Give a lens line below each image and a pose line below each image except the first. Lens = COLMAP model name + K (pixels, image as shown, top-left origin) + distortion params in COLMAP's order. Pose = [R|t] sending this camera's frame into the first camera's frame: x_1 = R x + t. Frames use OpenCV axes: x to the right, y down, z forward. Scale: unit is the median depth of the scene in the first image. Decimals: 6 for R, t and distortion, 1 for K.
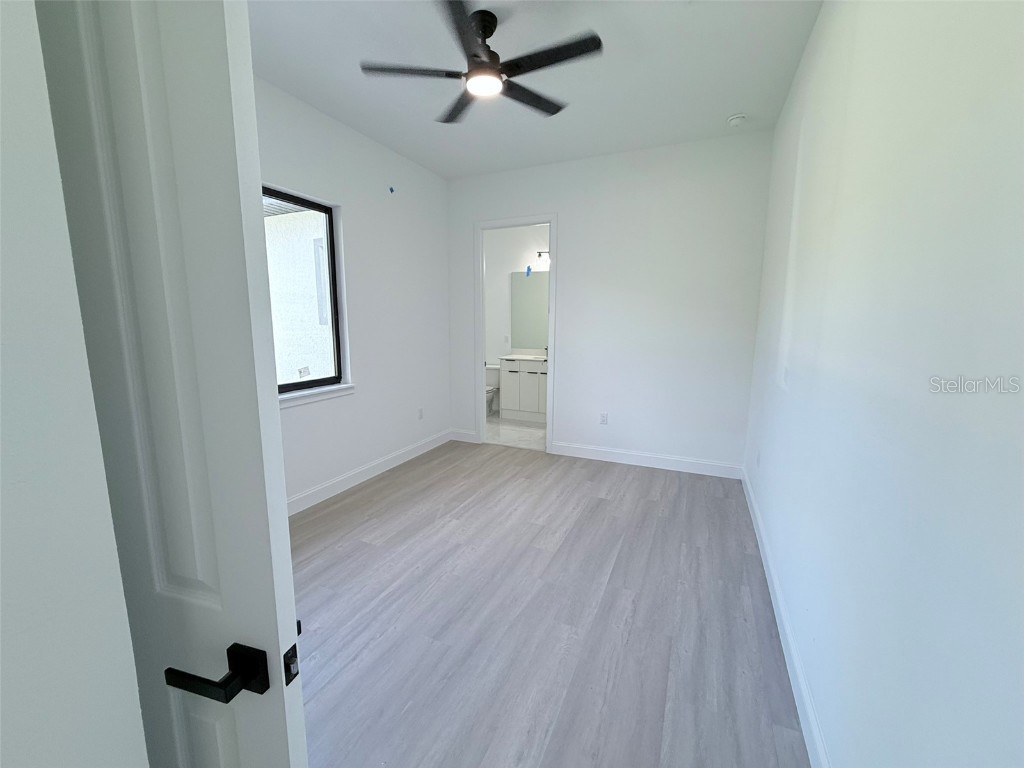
lens RADIAL K [[408.4, 0, 510.1], [0, 408.4, 379.9], [0, 0, 1]] dist [-0.000043, 0.000453]
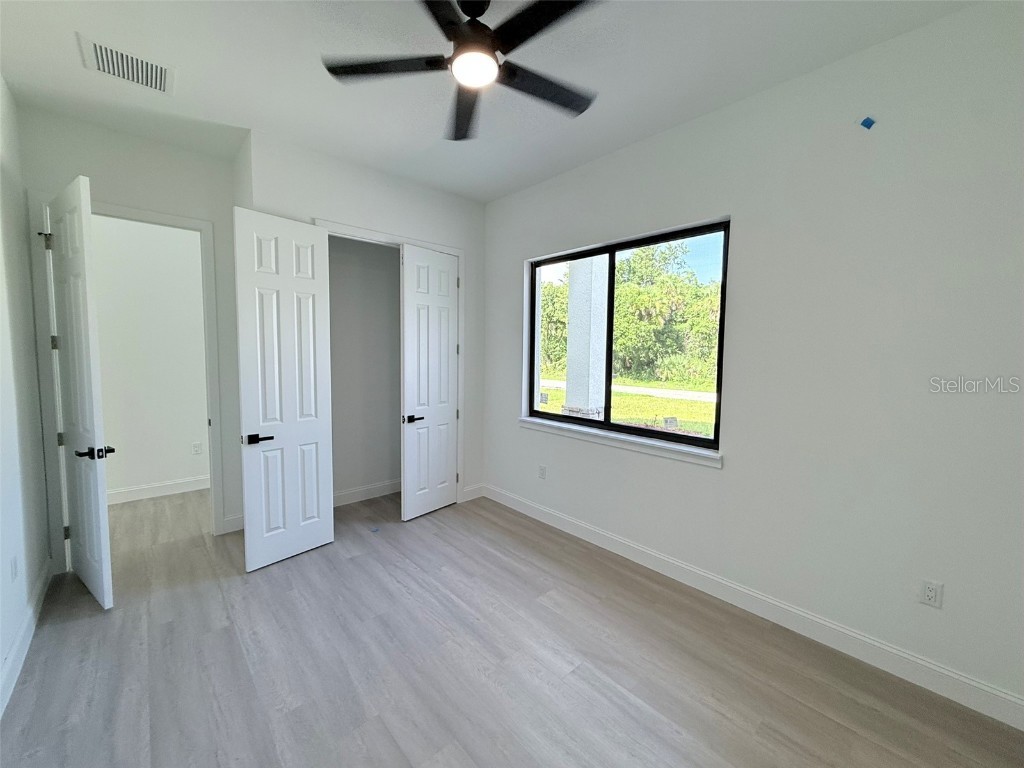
lens RADIAL K [[408.4, 0, 510.1], [0, 408.4, 379.9], [0, 0, 1]] dist [-0.000043, 0.000453]
pose [[-0.385563, 0.058413, -0.920831, 0.643279], [-0.148523, 0.981050, 0.124422, -0.242633], [0.910649, 0.184737, -0.369581, 1.416536]]
